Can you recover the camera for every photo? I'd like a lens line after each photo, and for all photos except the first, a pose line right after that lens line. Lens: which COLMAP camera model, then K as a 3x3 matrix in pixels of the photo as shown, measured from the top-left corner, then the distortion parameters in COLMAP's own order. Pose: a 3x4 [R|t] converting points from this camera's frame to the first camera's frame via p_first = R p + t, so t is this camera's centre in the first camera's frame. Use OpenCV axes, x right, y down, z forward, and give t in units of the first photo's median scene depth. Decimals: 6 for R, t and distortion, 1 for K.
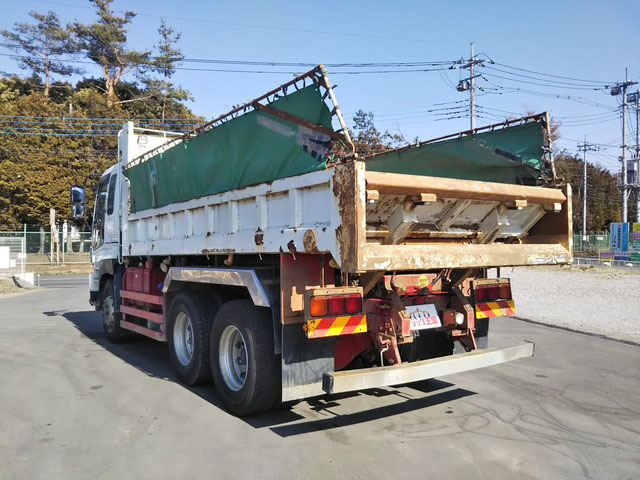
lens RADIAL K [[574.8, 0, 320.0], [0, 574.8, 240.0], [0, 0, 1]] dist [-0.013827, -0.011303]
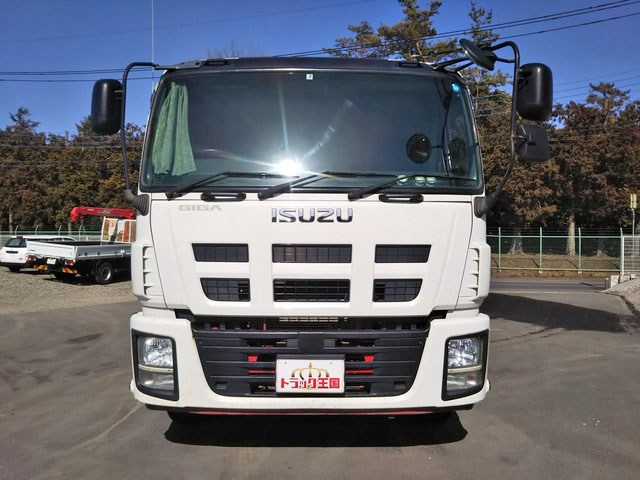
lens RADIAL K [[564.5, 0, 320.0], [0, 564.5, 240.0], [0, 0, 1]] dist [-0.014274, -0.000682]
pose [[0.761958, 0.005993, -0.647599, 0.133351], [-0.009230, 0.999956, -0.001605, 0.001896], [0.647561, 0.007200, 0.761979, 0.163229]]
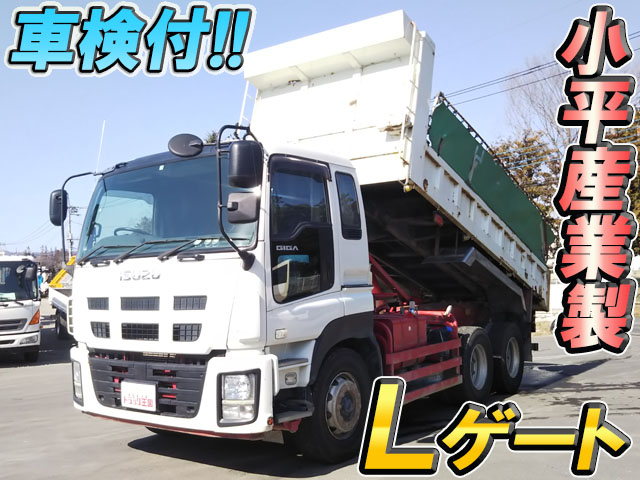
lens RADIAL K [[649.5, 0, 296.8], [0, 649.5, 240.5], [0, 0, 1]] dist [-0.053036, -0.008582]
pose [[0.224547, -0.074440, -0.971616, 0.227793], [0.022788, 0.997206, -0.071135, 0.000982], [0.974197, -0.006168, 0.225616, 0.242476]]
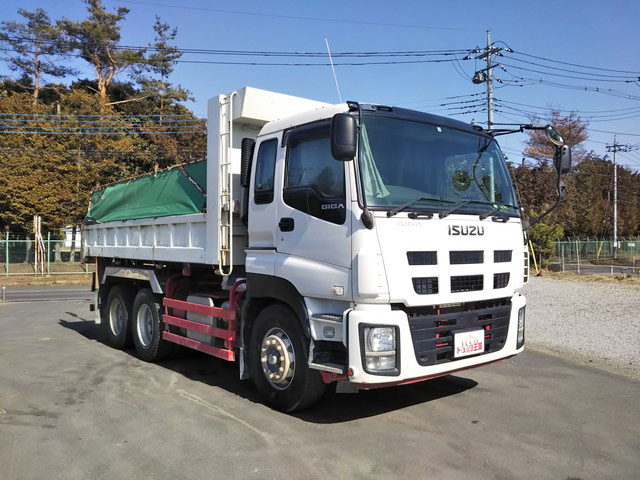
lens RADIAL K [[564.5, 0, 320.0], [0, 564.5, 240.0], [0, 0, 1]] dist [-0.014274, -0.000682]
pose [[0.998902, -0.006309, -0.046411, 0.034384], [0.005584, 0.999861, -0.015724, 0.001829], [0.046504, 0.015447, 0.998799, 0.092759]]
